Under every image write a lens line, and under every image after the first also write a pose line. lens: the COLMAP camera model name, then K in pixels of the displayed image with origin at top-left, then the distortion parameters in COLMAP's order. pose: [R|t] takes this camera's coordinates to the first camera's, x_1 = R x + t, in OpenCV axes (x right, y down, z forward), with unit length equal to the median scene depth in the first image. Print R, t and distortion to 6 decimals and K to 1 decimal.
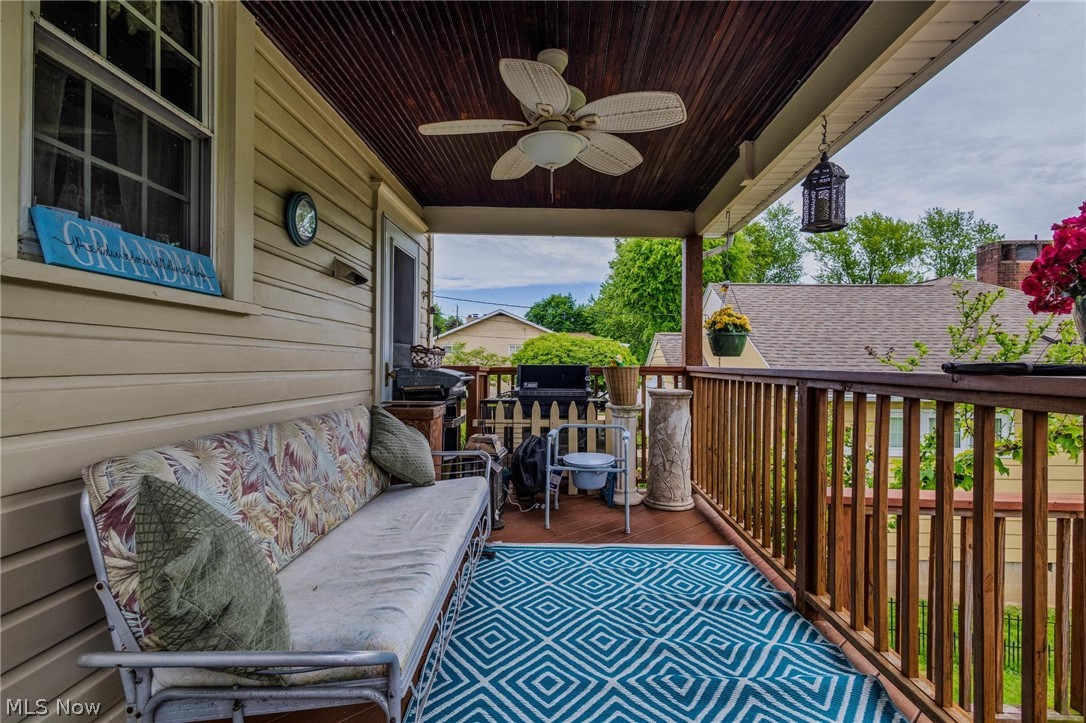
lens RADIAL K [[506.1, 0, 539.4], [0, 506.1, 362.7], [0, 0, 1]] dist [0.014952, -0.007728]
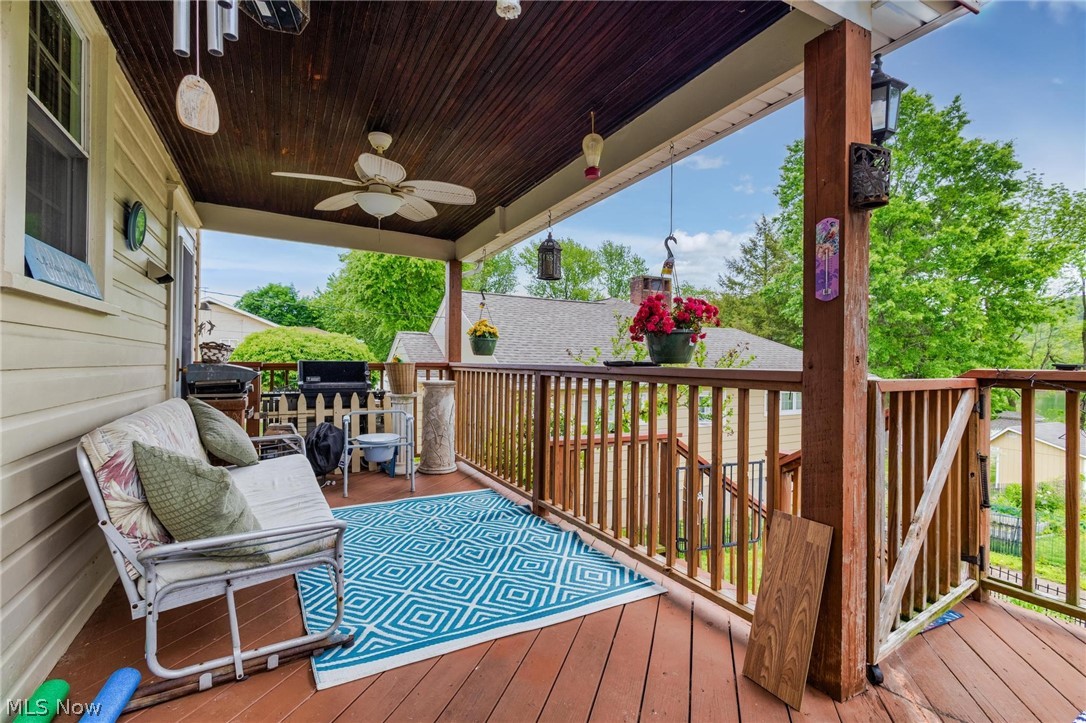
lens RADIAL K [[506.1, 0, 536.2], [0, 506.1, 361.7], [0, 0, 1]] dist [0.014952, -0.007728]
pose [[0.867797, 0.002804, 0.496911, -0.205725], [-0.005077, 0.999982, 0.003223, -0.000223], [-0.496893, -0.005320, 0.867796, -0.286261]]
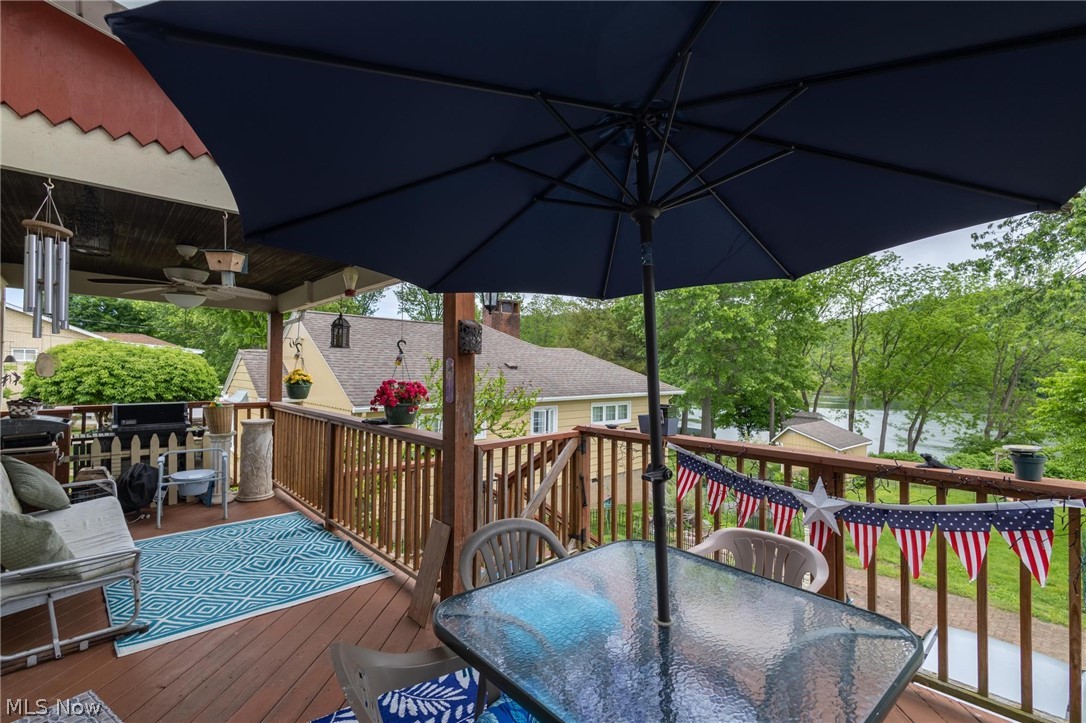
lens RADIAL K [[506.1, 0, 547.3], [0, 506.1, 361.1], [0, 0, 1]] dist [0.014952, -0.007728]
pose [[0.711871, 0.011214, 0.702221, -0.230283], [-0.007988, 0.999937, -0.007870, -0.142891], [-0.702265, -0.000007, 0.711916, -0.815442]]
